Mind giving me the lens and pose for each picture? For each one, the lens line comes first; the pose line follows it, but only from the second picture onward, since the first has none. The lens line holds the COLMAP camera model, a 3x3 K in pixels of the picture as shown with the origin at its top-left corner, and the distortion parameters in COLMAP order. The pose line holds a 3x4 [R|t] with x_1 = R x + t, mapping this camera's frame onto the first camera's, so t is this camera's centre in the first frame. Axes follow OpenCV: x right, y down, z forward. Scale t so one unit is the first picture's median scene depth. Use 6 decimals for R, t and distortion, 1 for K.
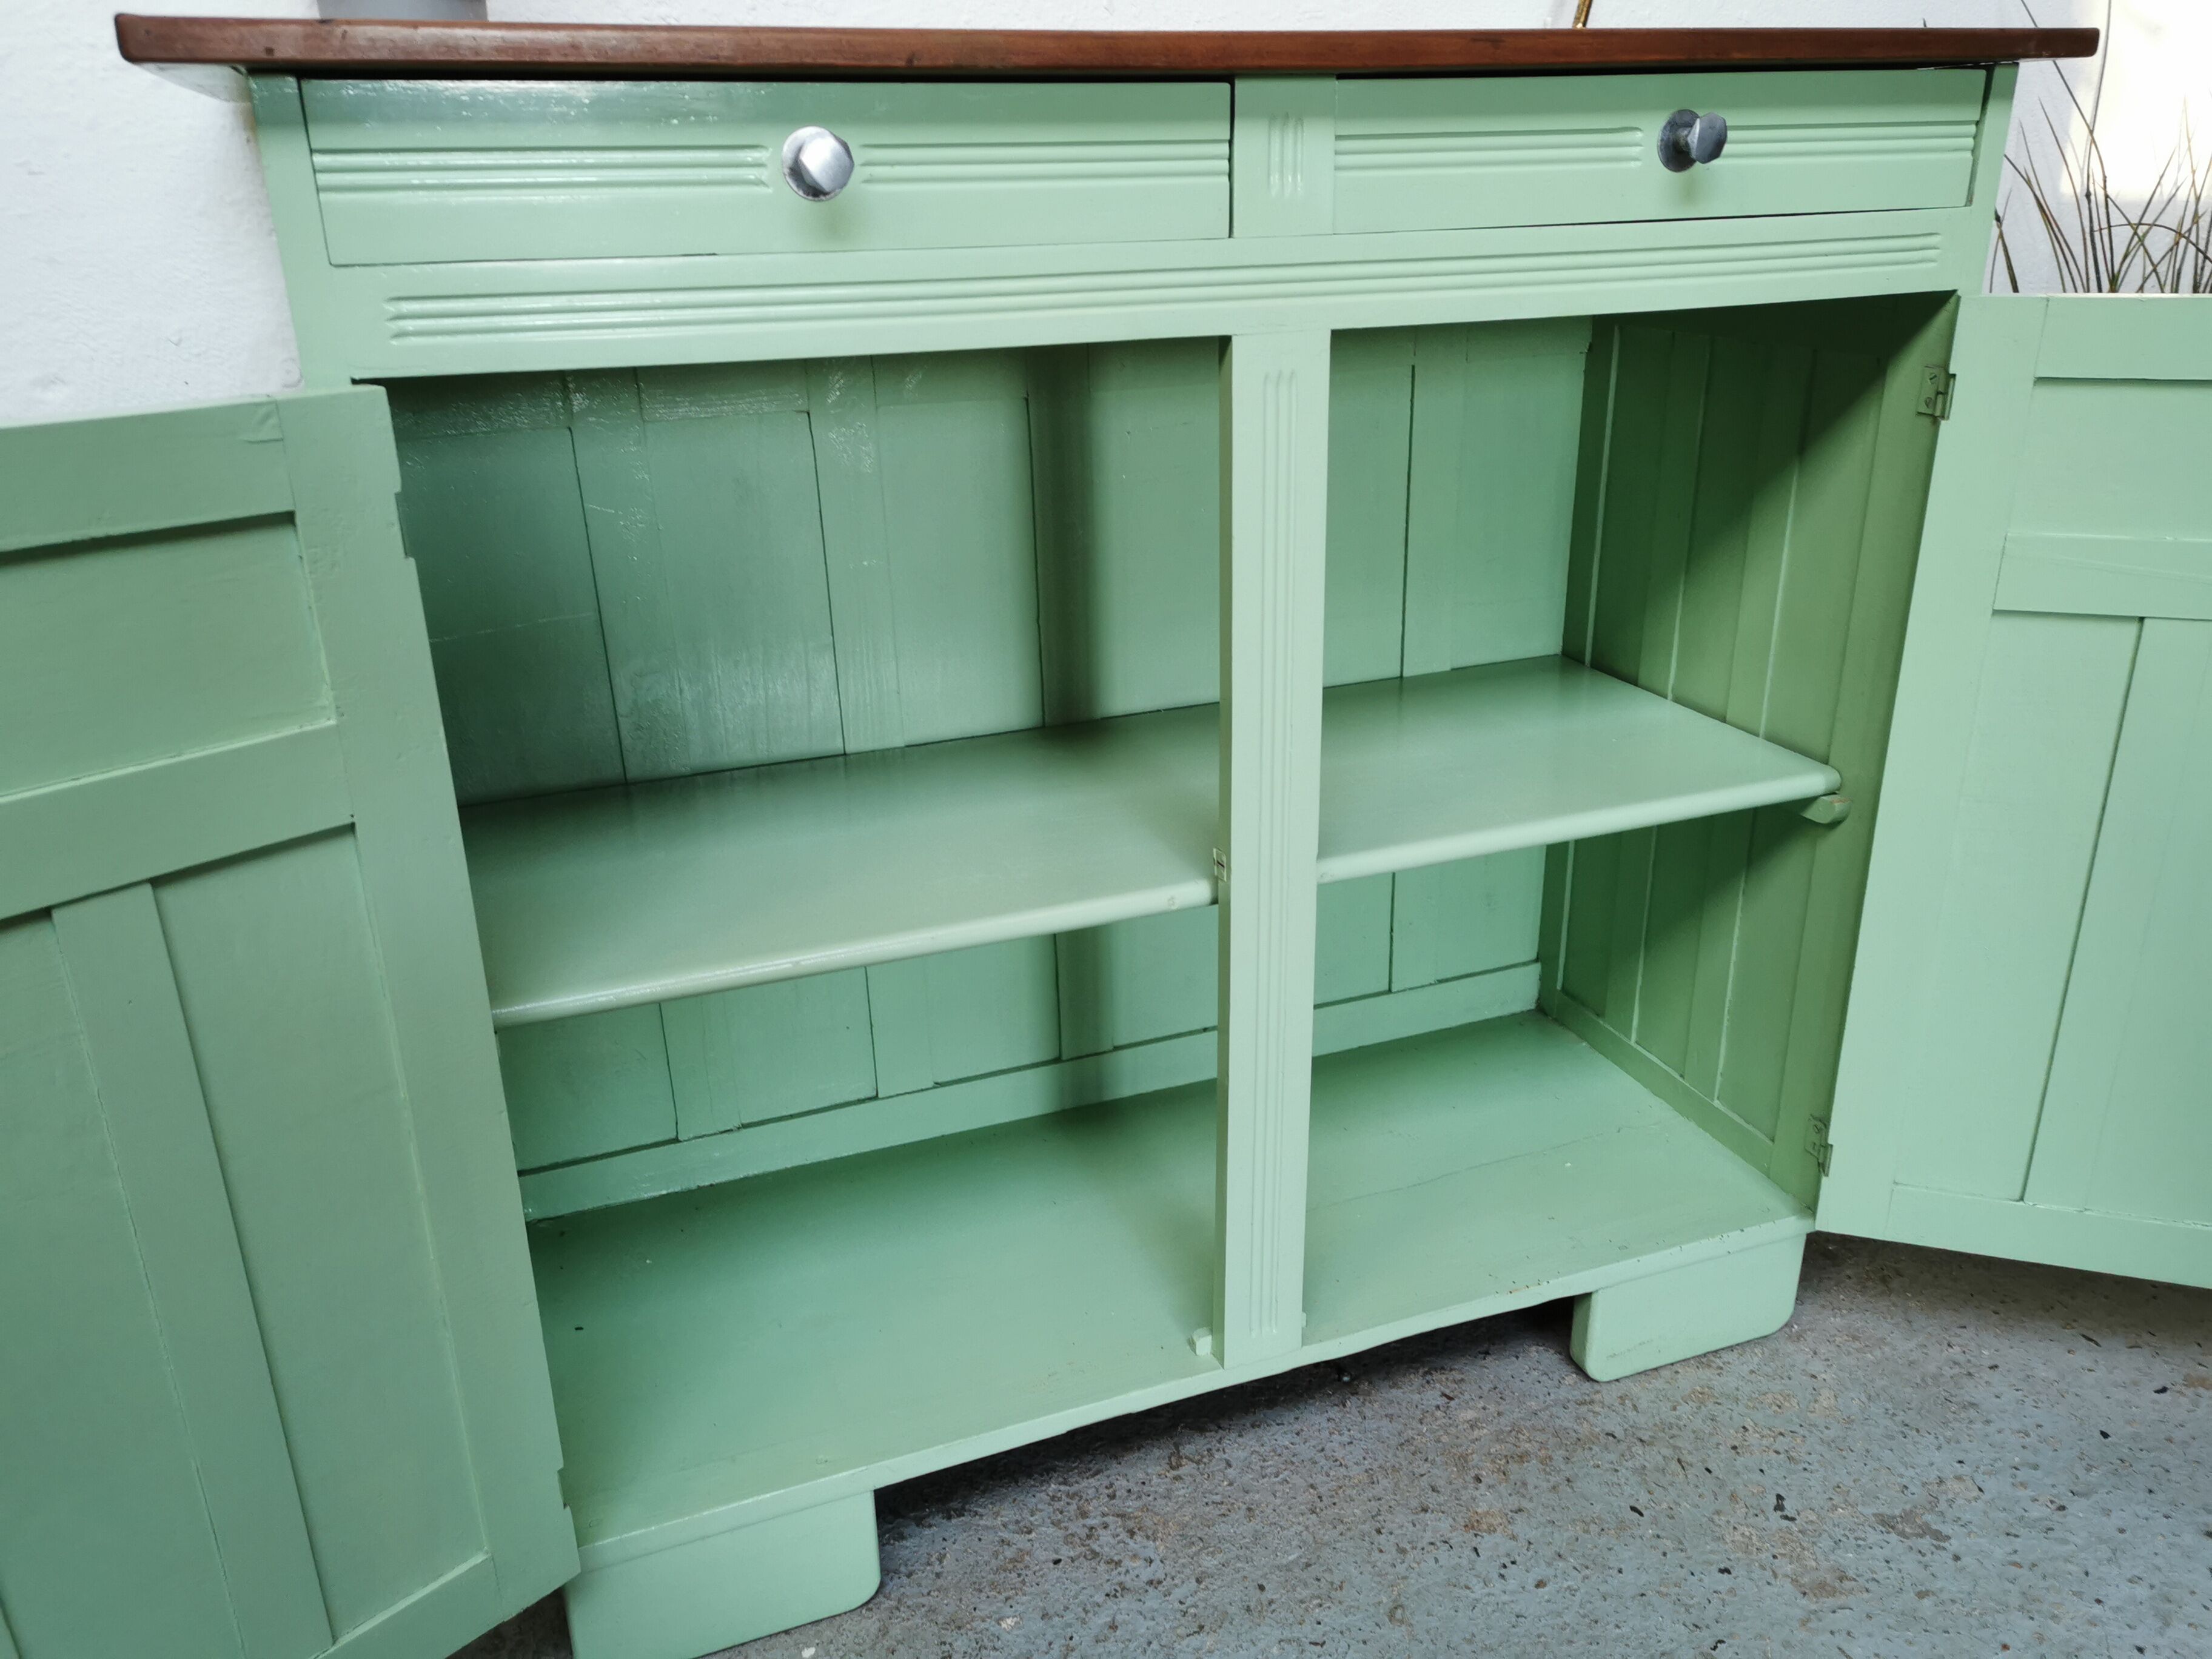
lens RADIAL K [[1699.0, 0, 1098.3], [0, 1699.0, 836.0], [0, 0, 1]] dist [0.038422, -0.027978]
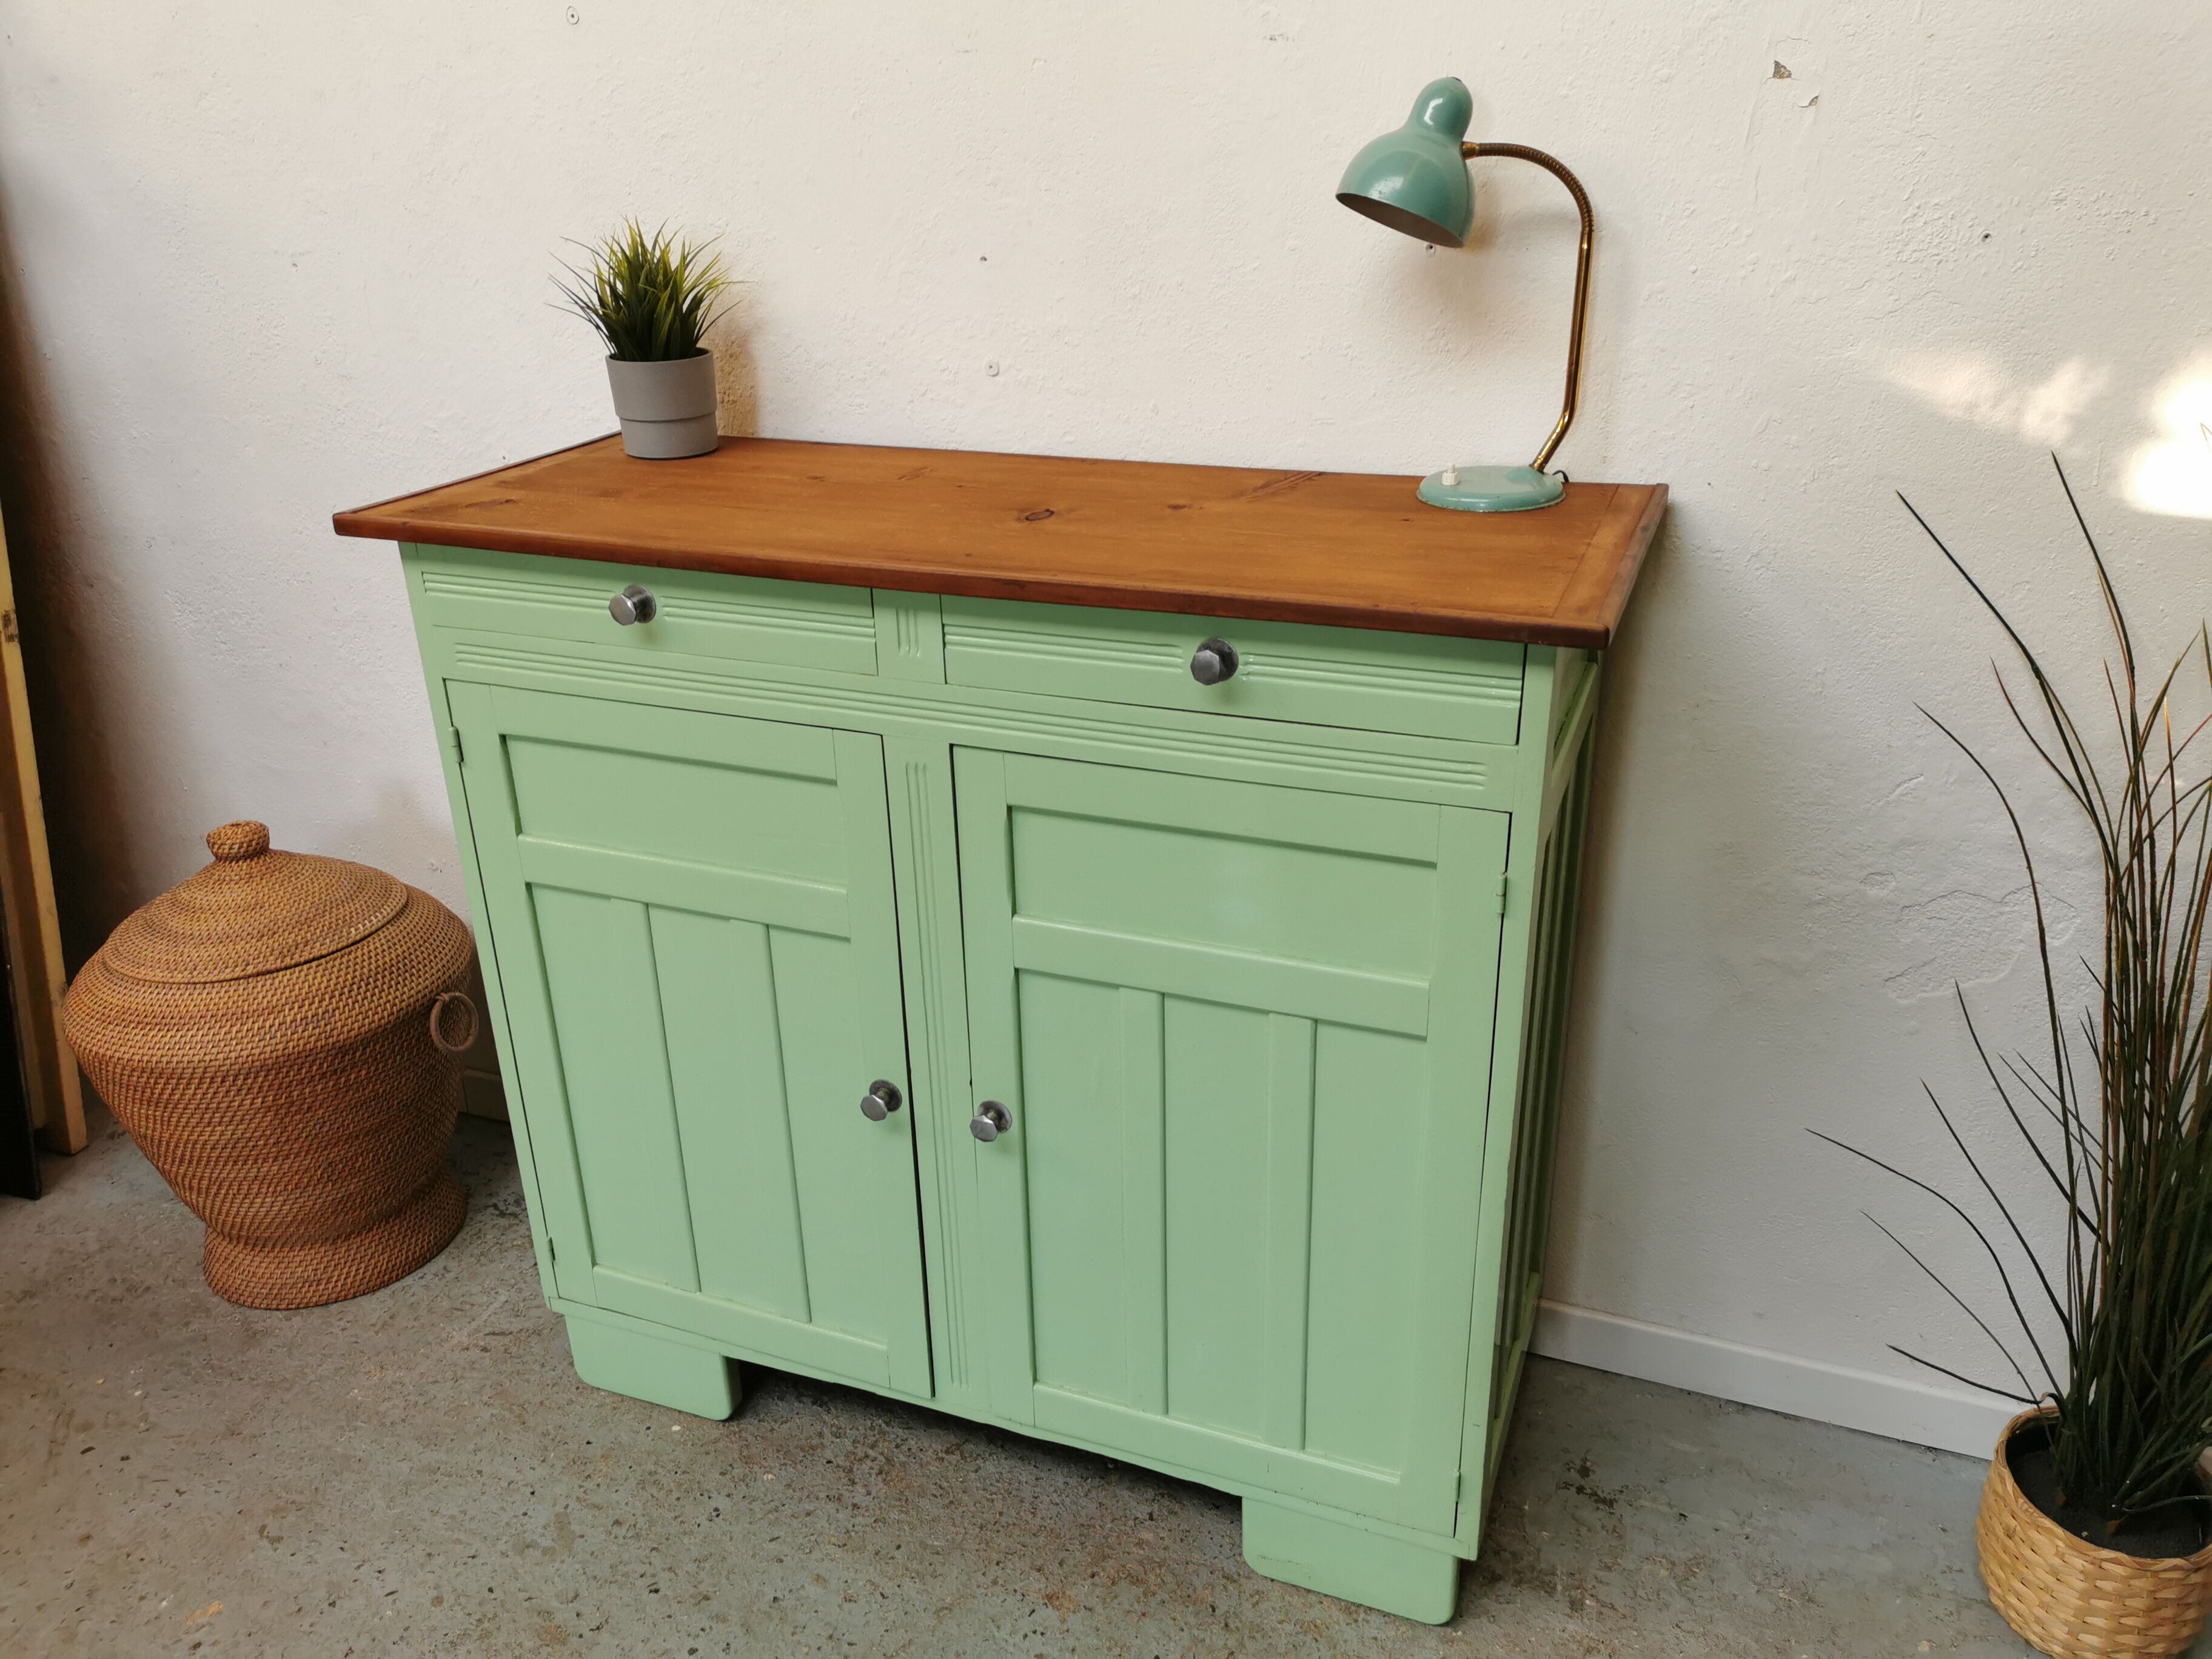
lens RADIAL K [[1699.9, 0, 1106.0], [0, 1699.9, 829.5], [0, 0, 1]] dist [0.065449, -0.061089]
pose [[0.743489, 0.274019, -0.610031, 0.893279], [-0.234767, 0.961088, 0.145583, -0.368242], [0.626186, 0.034975, 0.778889, -0.026919]]
